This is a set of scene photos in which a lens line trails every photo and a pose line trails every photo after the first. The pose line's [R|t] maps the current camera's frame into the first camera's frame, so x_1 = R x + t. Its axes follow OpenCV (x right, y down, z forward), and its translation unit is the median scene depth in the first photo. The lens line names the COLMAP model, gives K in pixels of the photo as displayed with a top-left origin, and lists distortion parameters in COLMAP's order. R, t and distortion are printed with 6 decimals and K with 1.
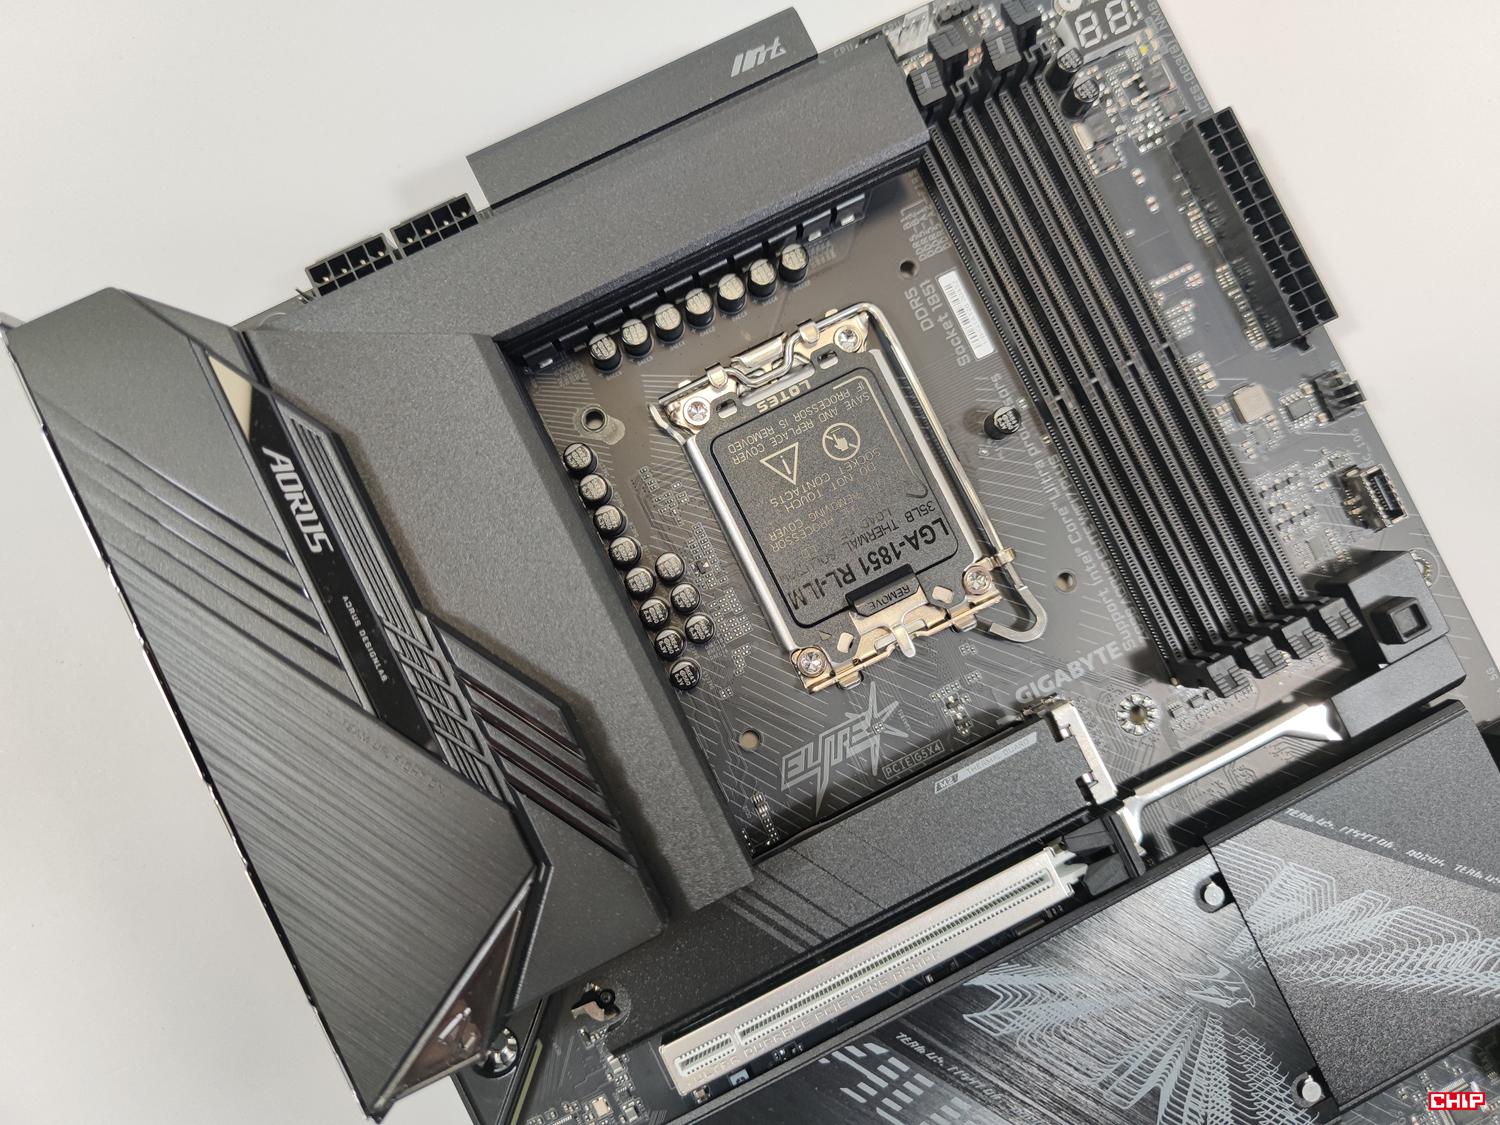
lens RADIAL K [[1132.1, 0, 768.3], [0, 1132.1, 555.8], [0, 0, 1]] dist [0.012589, -0.057989]
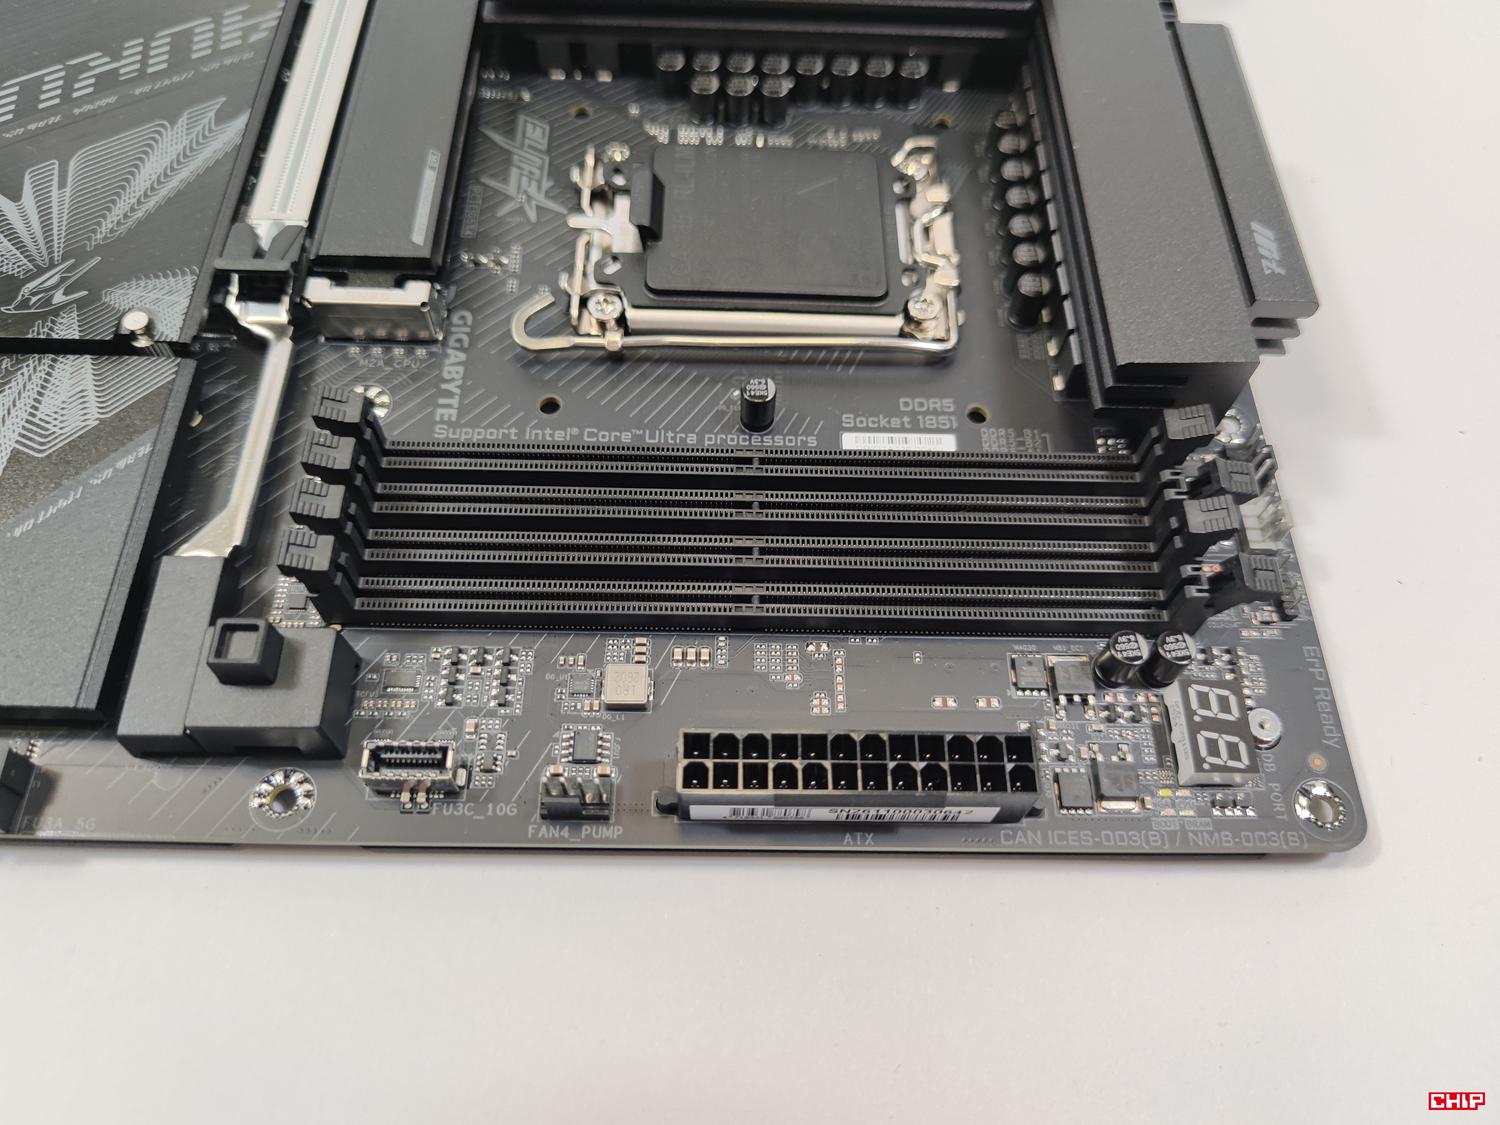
lens RADIAL K [[1162.1, 0, 741.1], [0, 1162.1, 549.5], [0, 0, 1]] dist [-0.029197, -0.005536]
pose [[-0.445740, 0.751456, -0.486445, 0.715116], [-0.895162, -0.374973, 0.240999, -0.356304], [-0.001303, 0.542870, 0.839816, 0.370339]]
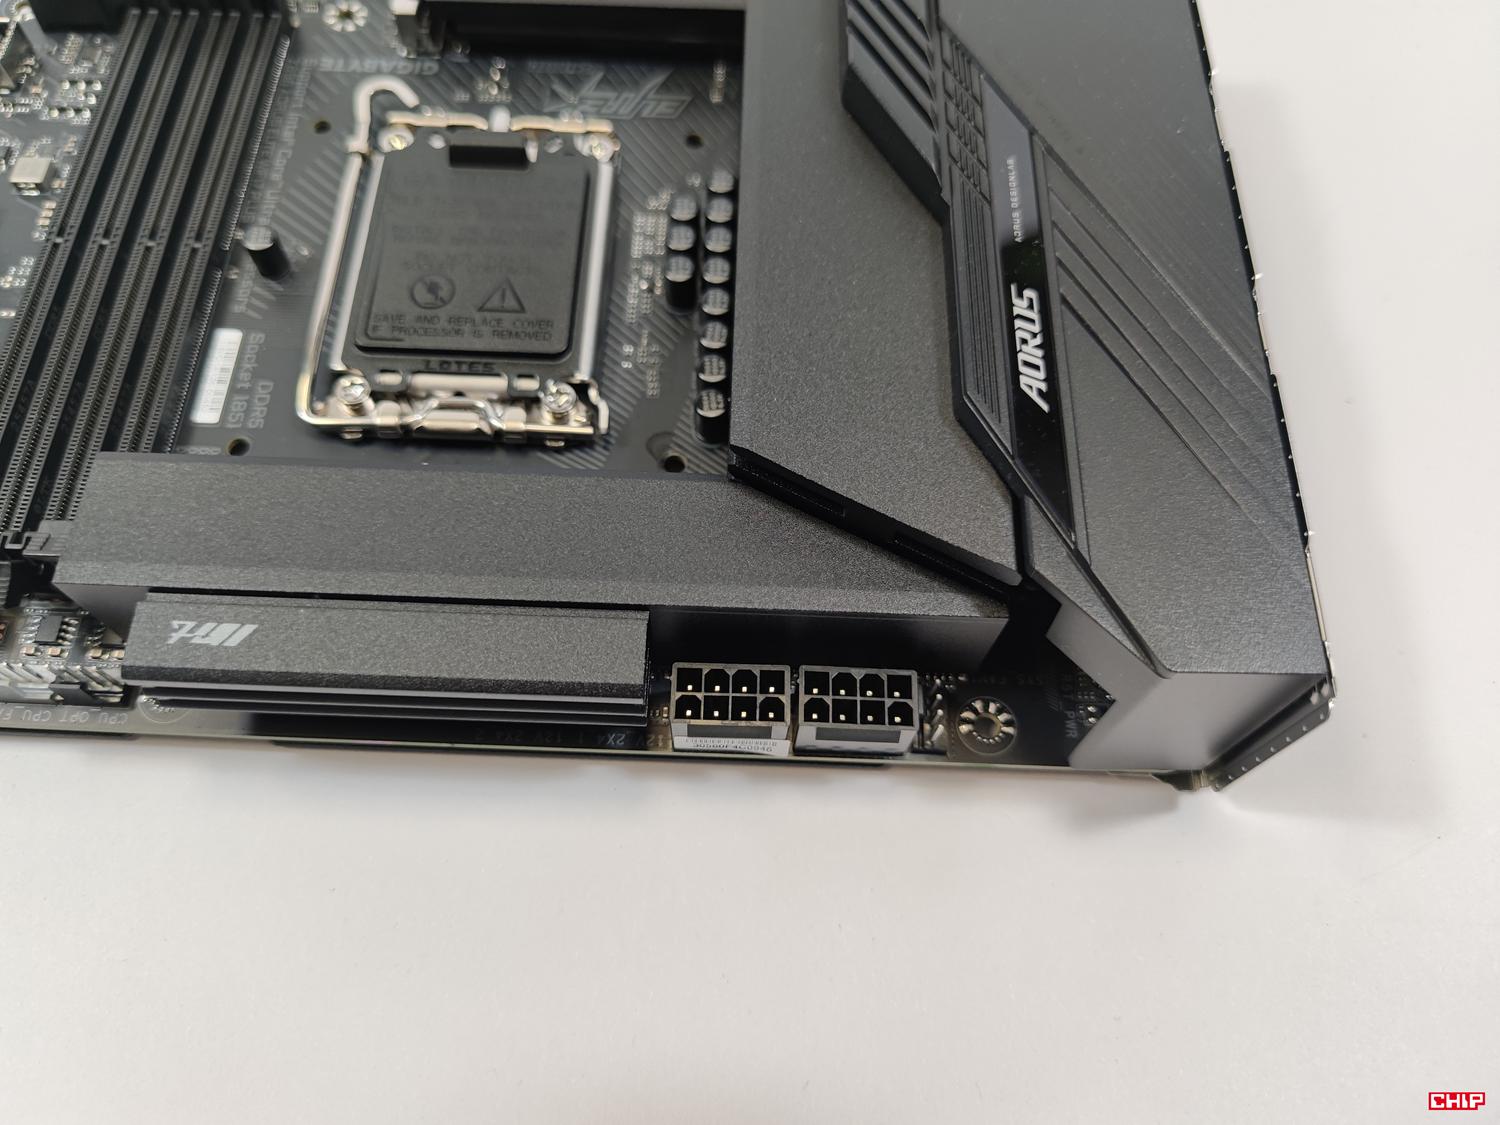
lens RADIAL K [[1162.1, 0, 741.1], [0, 1162.1, 549.5], [0, 0, 1]] dist [-0.029197, -0.005536]
pose [[-0.880229, -0.450434, 0.149349, -0.359396], [0.467005, -0.766330, 0.441186, -0.528587], [-0.084275, 0.458092, 0.884901, 0.298520]]
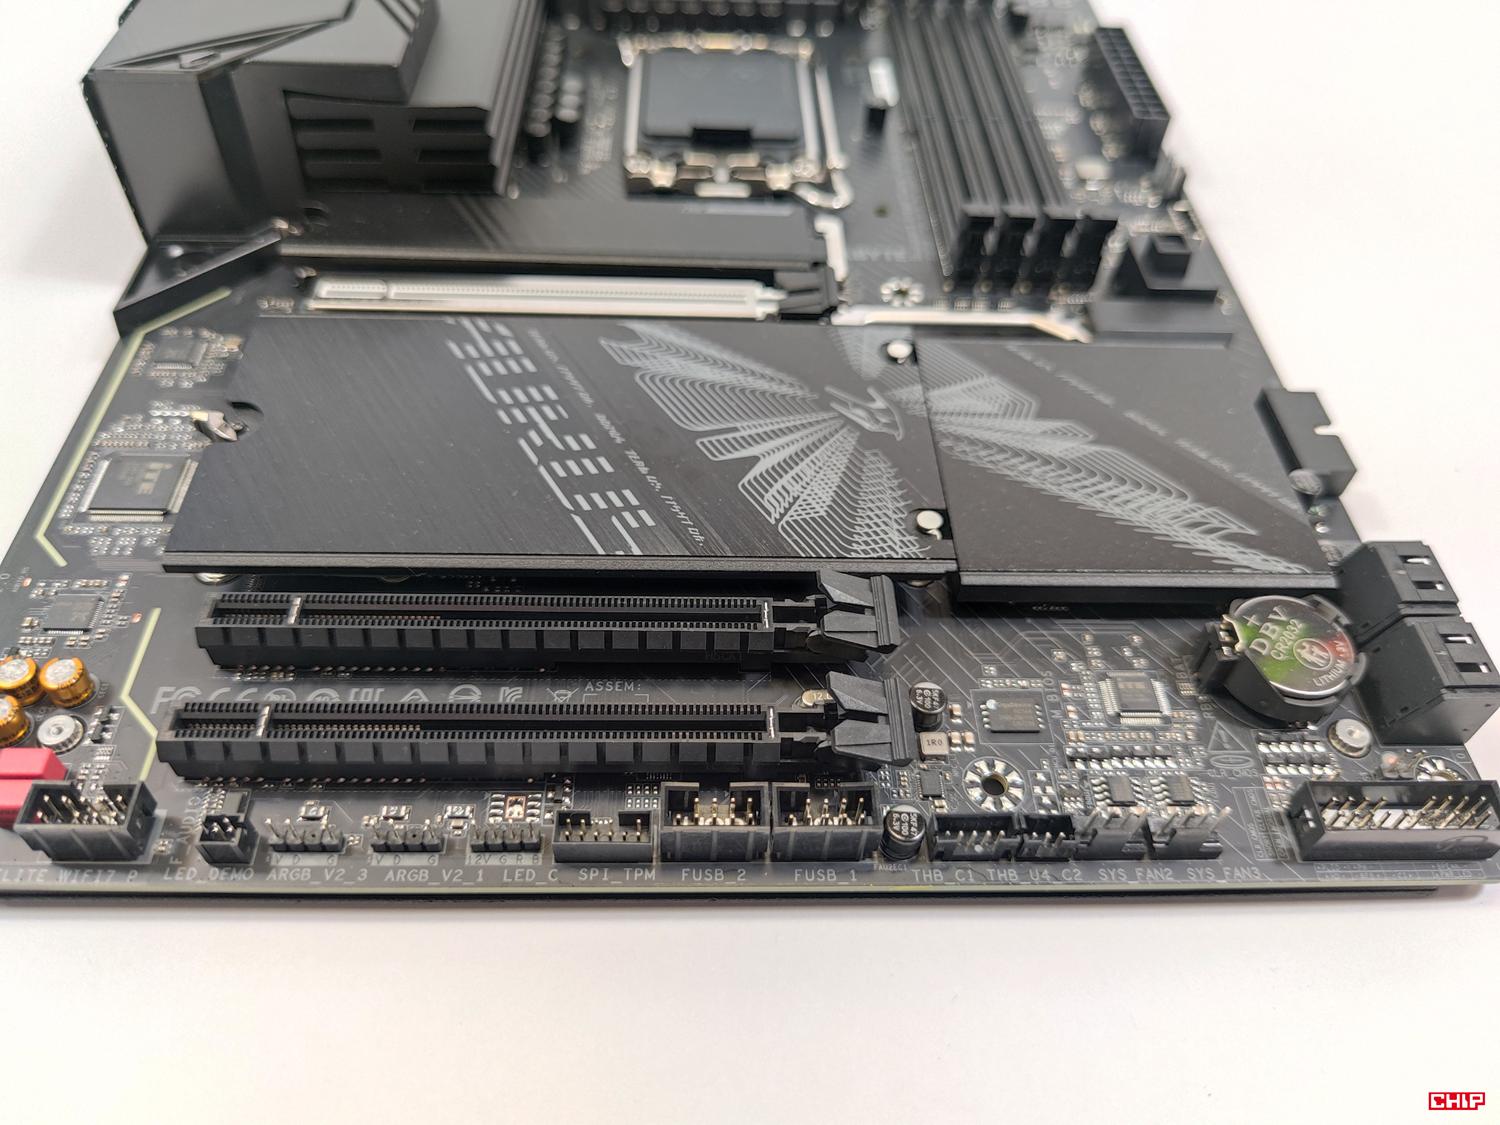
lens RADIAL K [[1139.3, 0, 742.9], [0, 1139.3, 562.6], [0, 0, 1]] dist [0.001014, -0.074374]
pose [[0.907832, 0.320861, -0.269979, 0.573246], [-0.419056, 0.717601, -0.556274, 0.979494], [0.015251, 0.618140, 0.785920, 0.357192]]
